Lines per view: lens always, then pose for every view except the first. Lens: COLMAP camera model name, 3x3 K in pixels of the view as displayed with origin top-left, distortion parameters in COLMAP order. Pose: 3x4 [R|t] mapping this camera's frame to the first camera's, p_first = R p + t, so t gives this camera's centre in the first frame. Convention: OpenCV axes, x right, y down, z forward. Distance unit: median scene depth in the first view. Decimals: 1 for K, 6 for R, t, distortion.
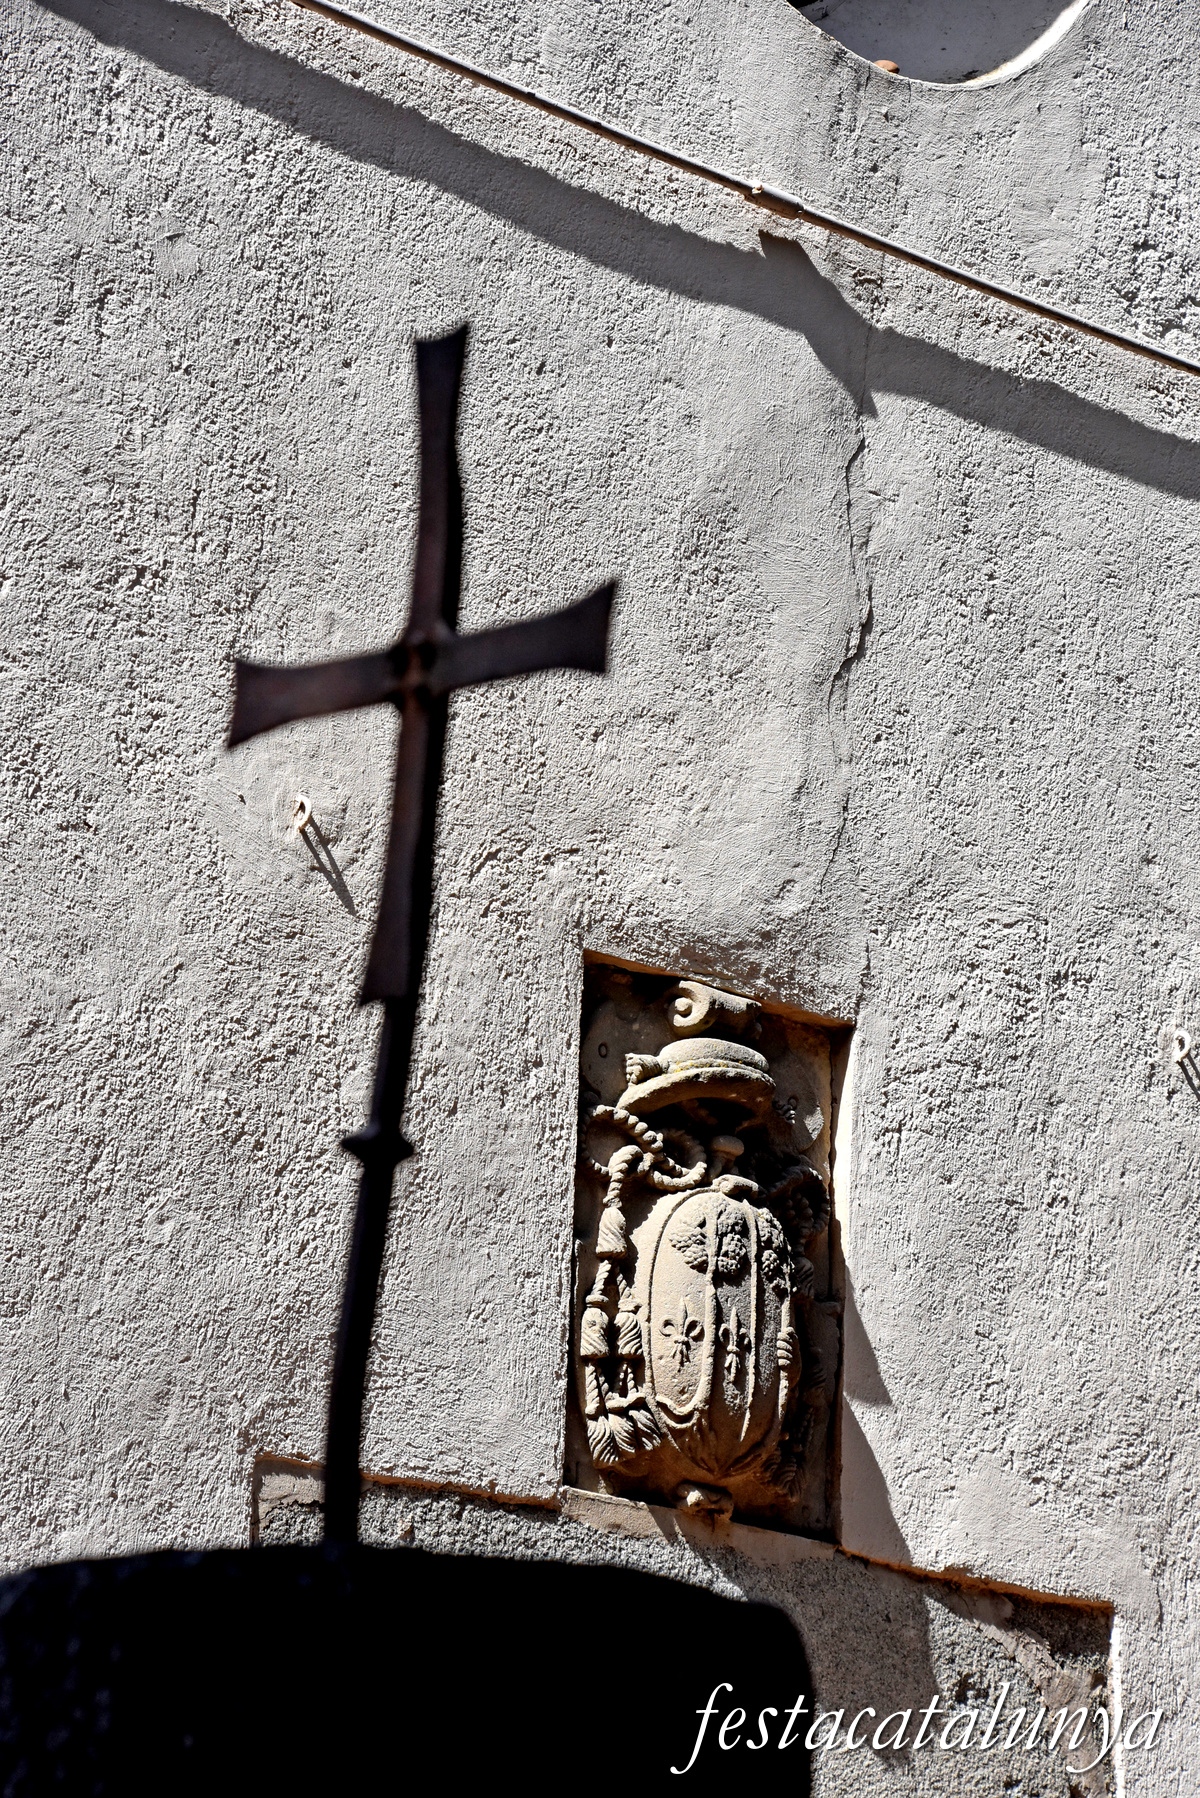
lens RADIAL K [[6747.4, 0, 601.0], [0, 6747.4, 894.8], [0, 0, 1]] dist [1.458284, 0.000000]
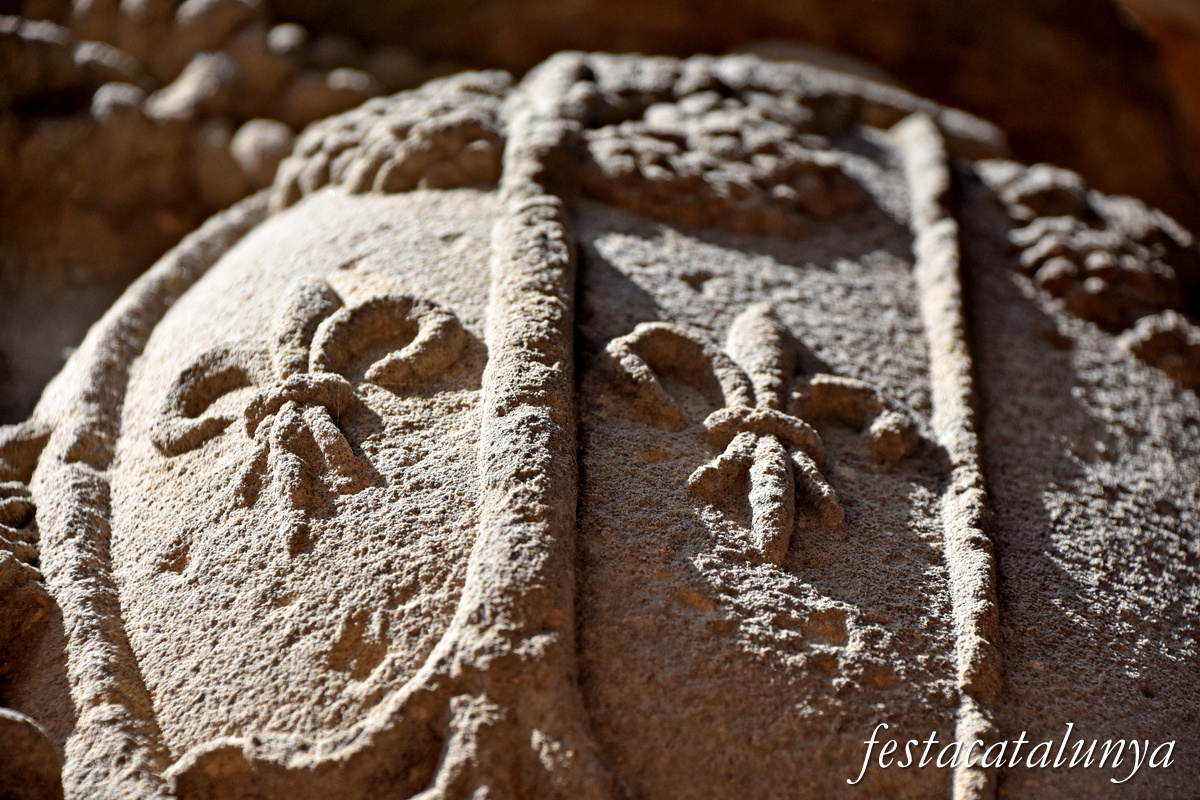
lens RADIAL K [[6362.6, 0, 599.3], [0, 6362.6, 400.0], [0, 0, 1]] dist [1.437627, 0.000000]
pose [[0.886013, -0.432052, -0.168260, 0.037639], [0.141020, 0.596810, -0.789893, 0.163177], [0.441695, 0.676127, 0.589710, 0.925178]]
